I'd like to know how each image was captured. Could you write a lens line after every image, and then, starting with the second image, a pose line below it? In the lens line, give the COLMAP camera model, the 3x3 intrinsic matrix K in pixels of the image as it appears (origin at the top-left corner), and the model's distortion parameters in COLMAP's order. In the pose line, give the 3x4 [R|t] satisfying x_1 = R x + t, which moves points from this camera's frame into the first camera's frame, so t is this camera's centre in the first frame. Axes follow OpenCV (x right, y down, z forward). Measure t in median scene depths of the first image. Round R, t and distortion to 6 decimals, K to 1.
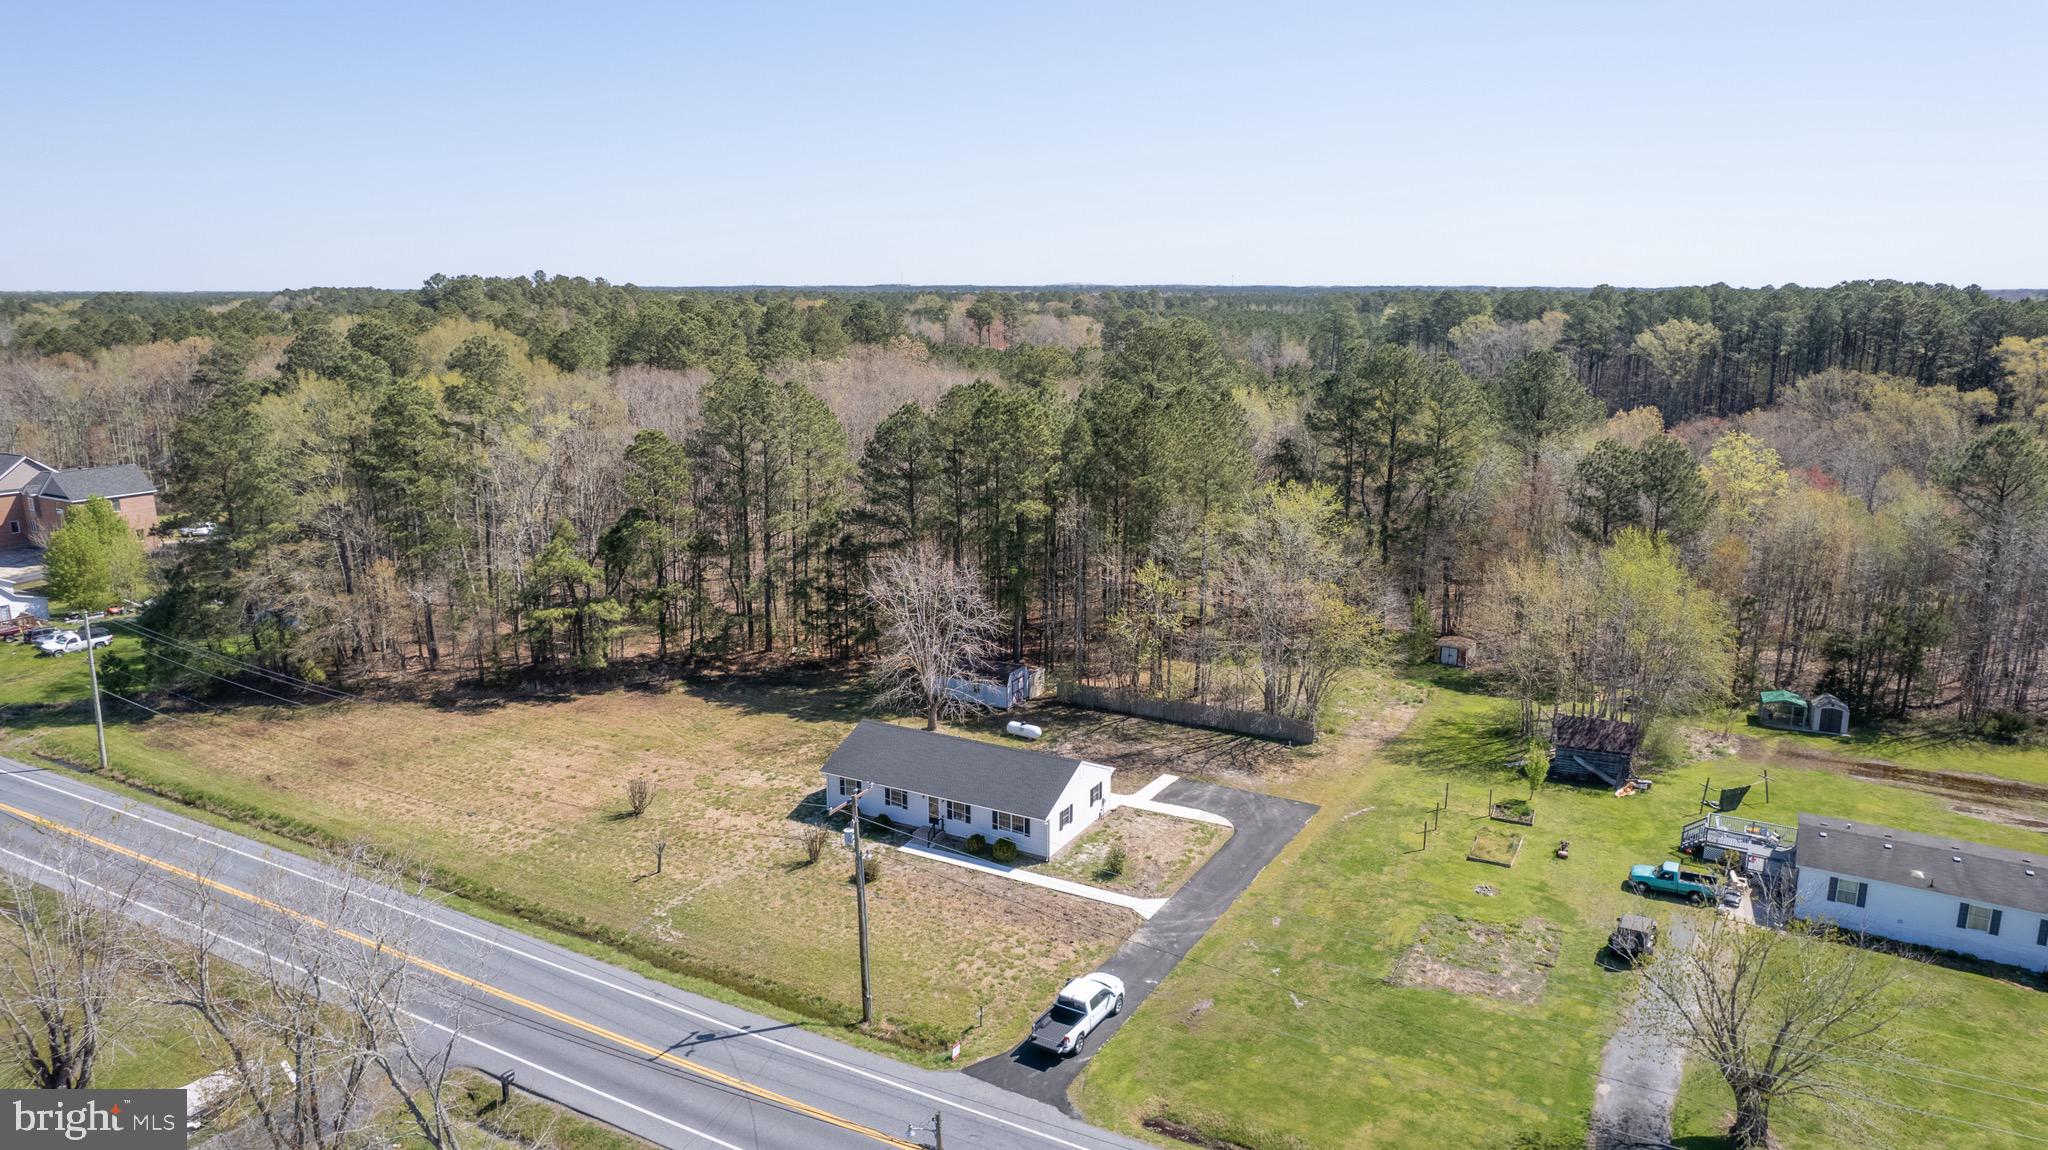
lens RADIAL K [[1307.4, 0, 1011.9], [0, 1307.4, 574.1], [0, 0, 1]] dist [-0.073219, 0.067019]
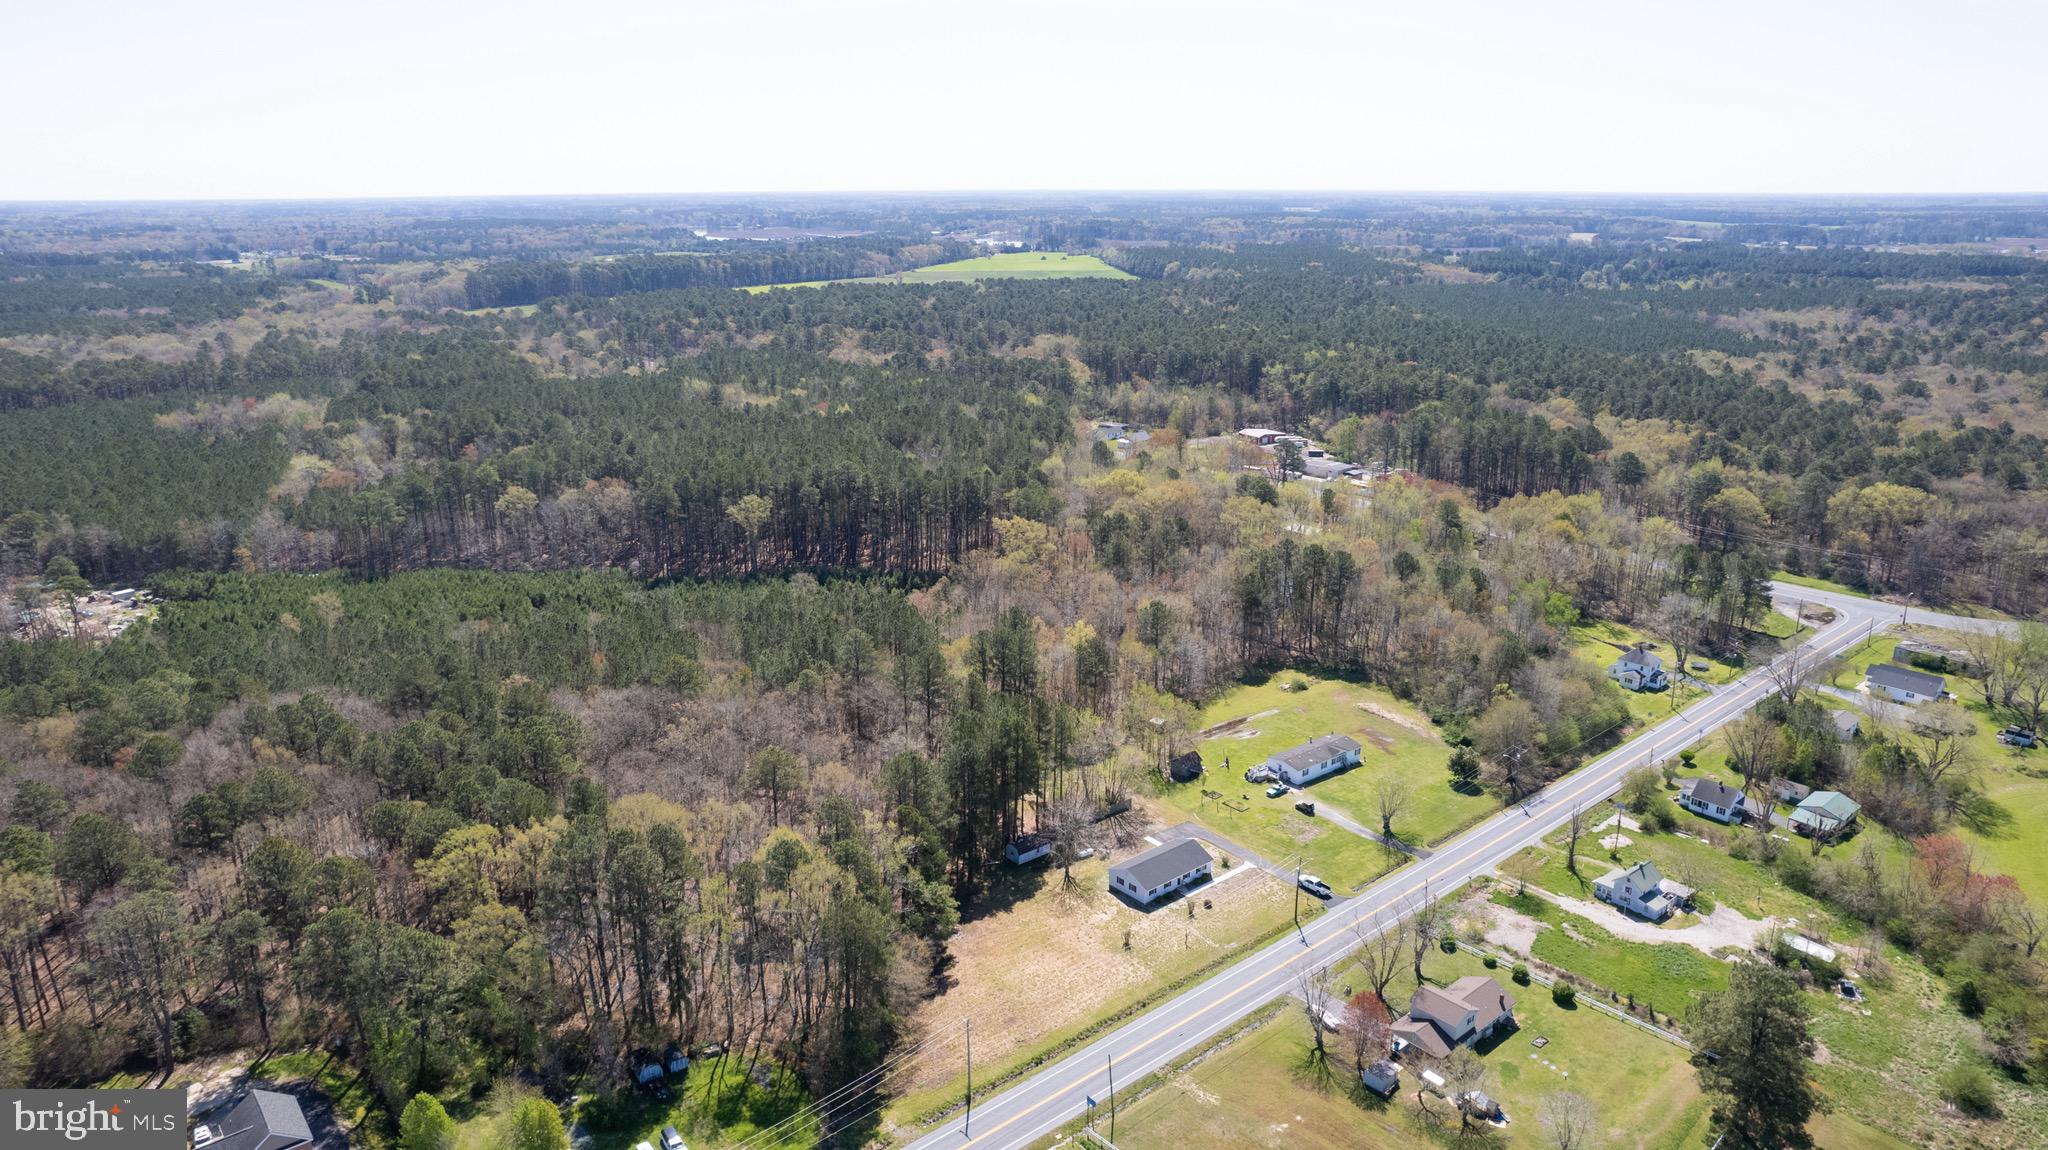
lens RADIAL K [[1301.5, 0, 1019.4], [0, 1301.5, 576.5], [0, 0, 1]] dist [-0.069262, 0.054258]
pose [[0.366930, -0.267565, 0.890938, -2.280195], [0.207643, 0.957136, 0.201928, -0.982449], [-0.906778, 0.110903, 0.406760, 0.111783]]
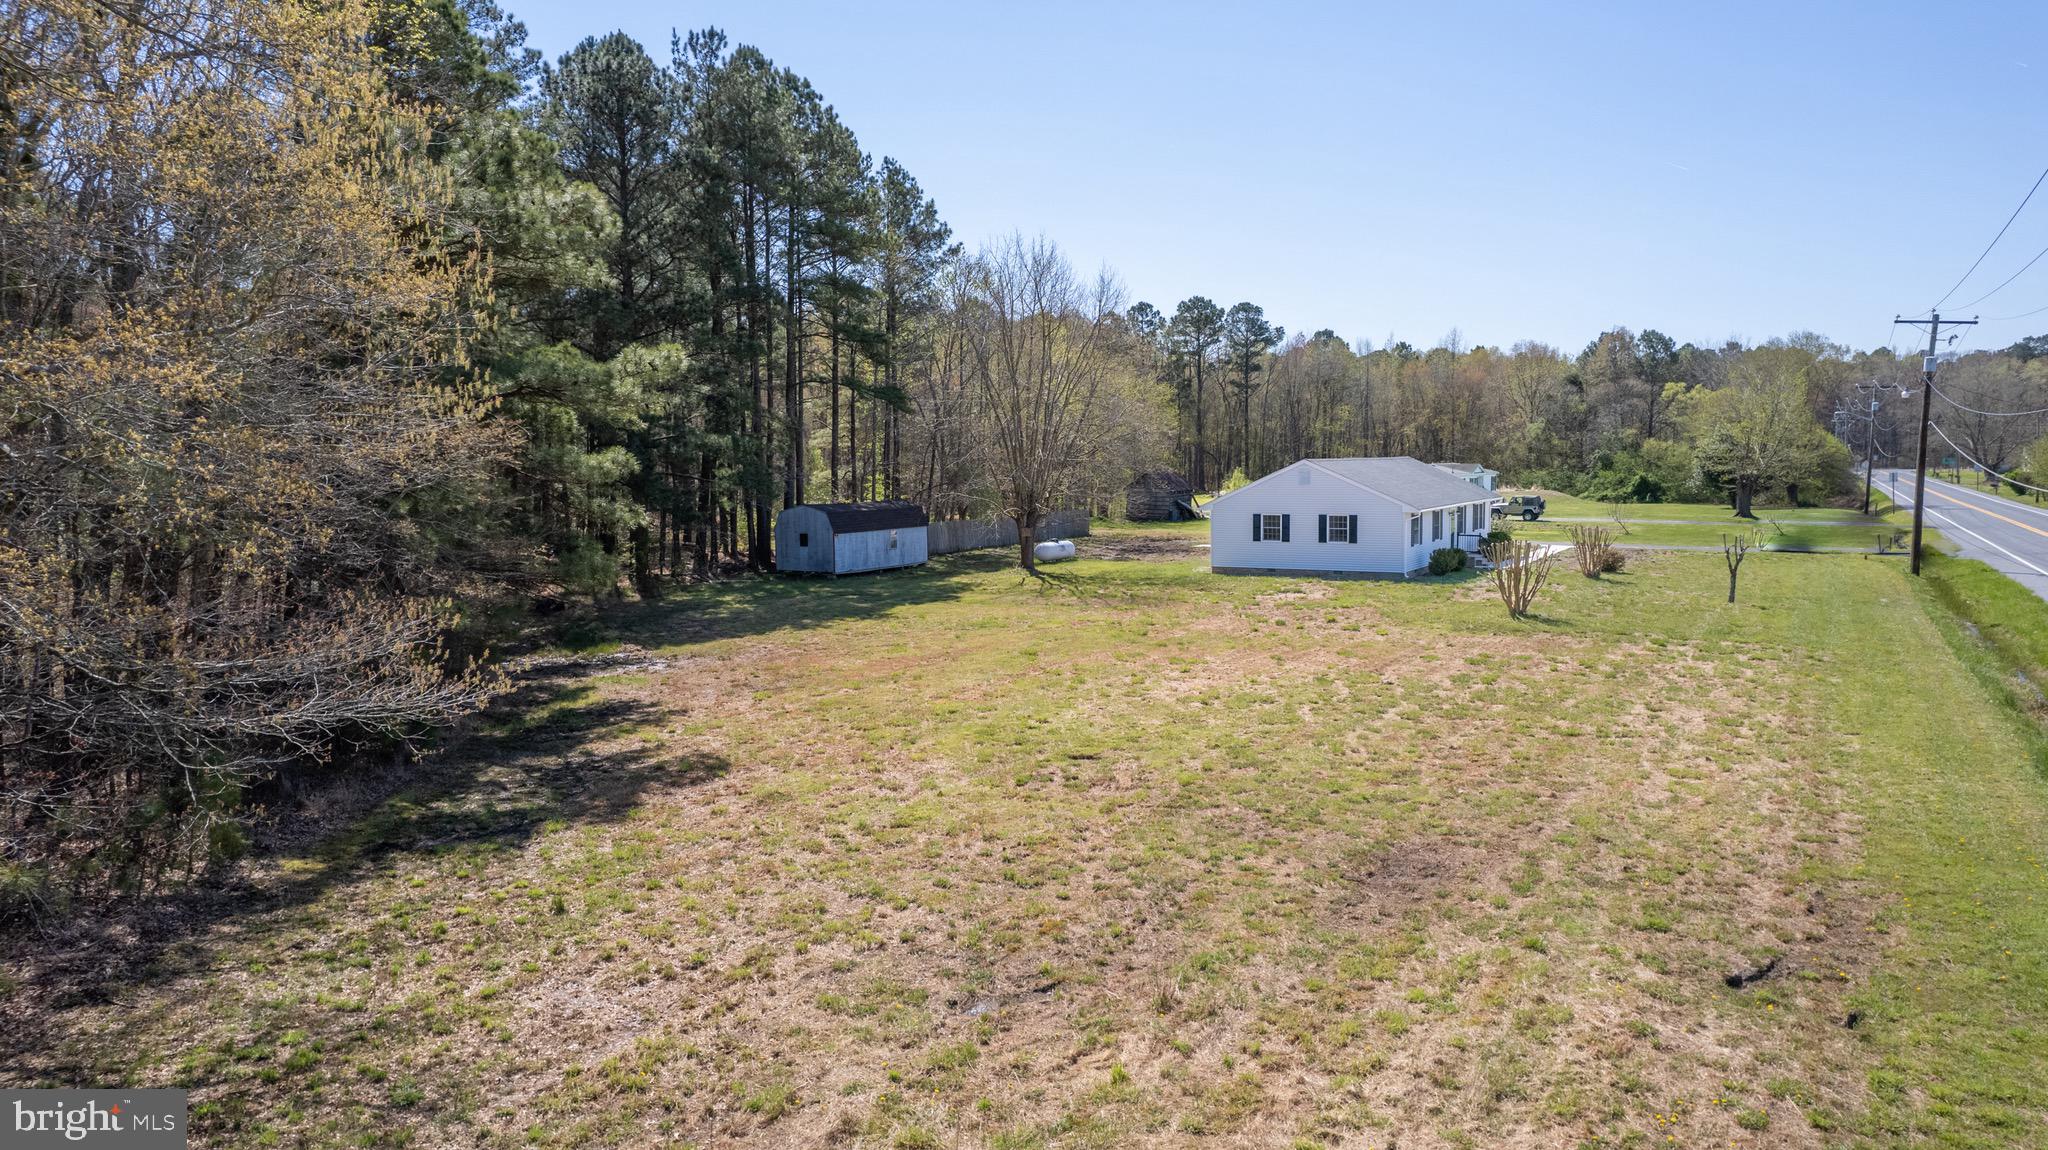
lens RADIAL K [[1316.2, 0, 1019.8], [0, 1316.2, 577.0], [0, 0, 1]] dist [-0.065902, 0.057838]
pose [[0.041531, -0.092921, 0.994807, -0.771218], [0.224343, 0.971110, 0.081341, 0.082841], [-0.973625, 0.219800, 0.061178, 1.117173]]
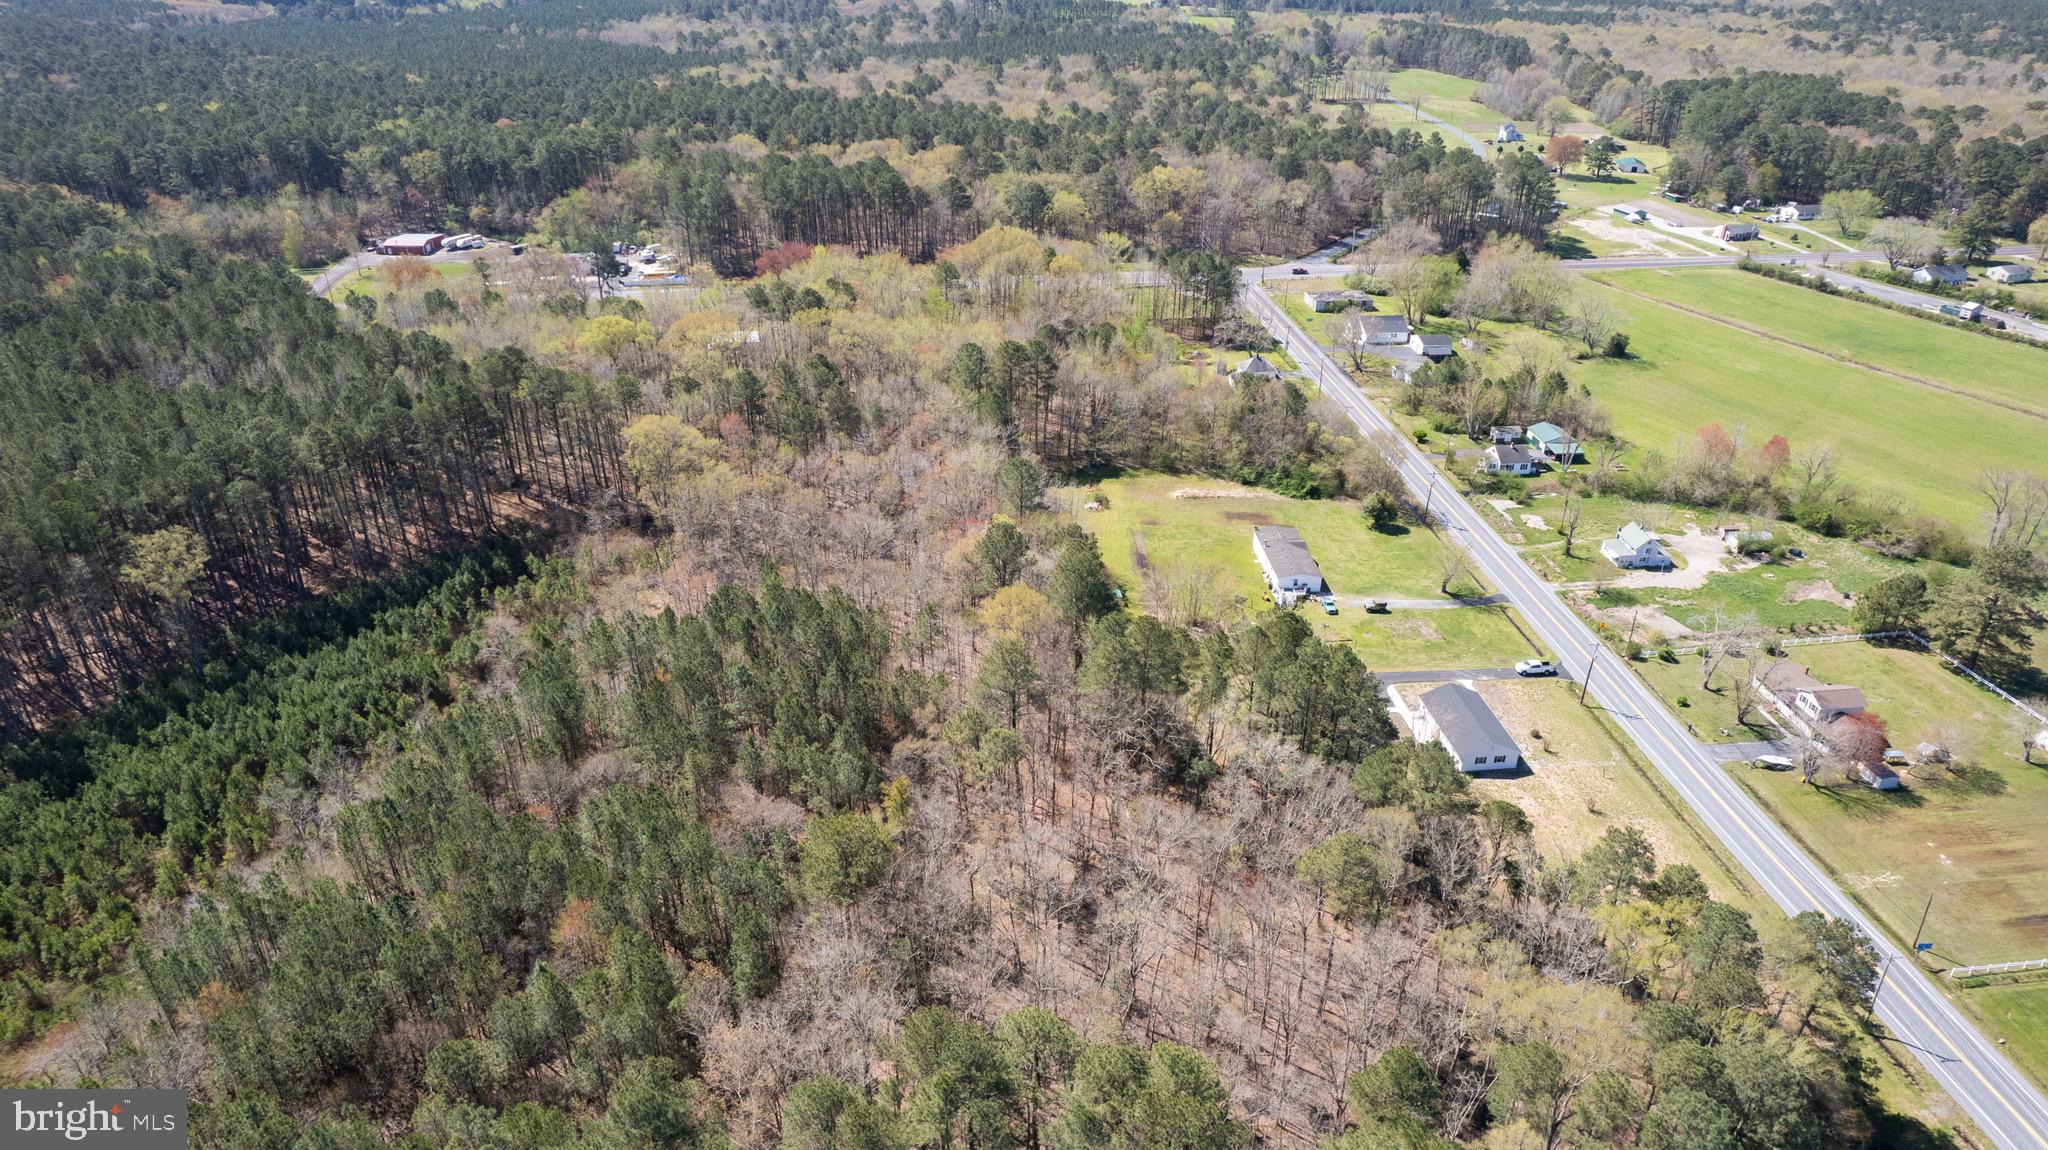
lens RADIAL K [[1307.4, 0, 1011.9], [0, 1307.4, 574.1], [0, 0, 1]] dist [-0.073219, 0.067019]
pose [[-0.567160, -0.385138, 0.728010, -1.119043], [0.173687, 0.808119, 0.562830, -1.464480], [-0.805086, 0.445660, -0.391439, 2.369598]]
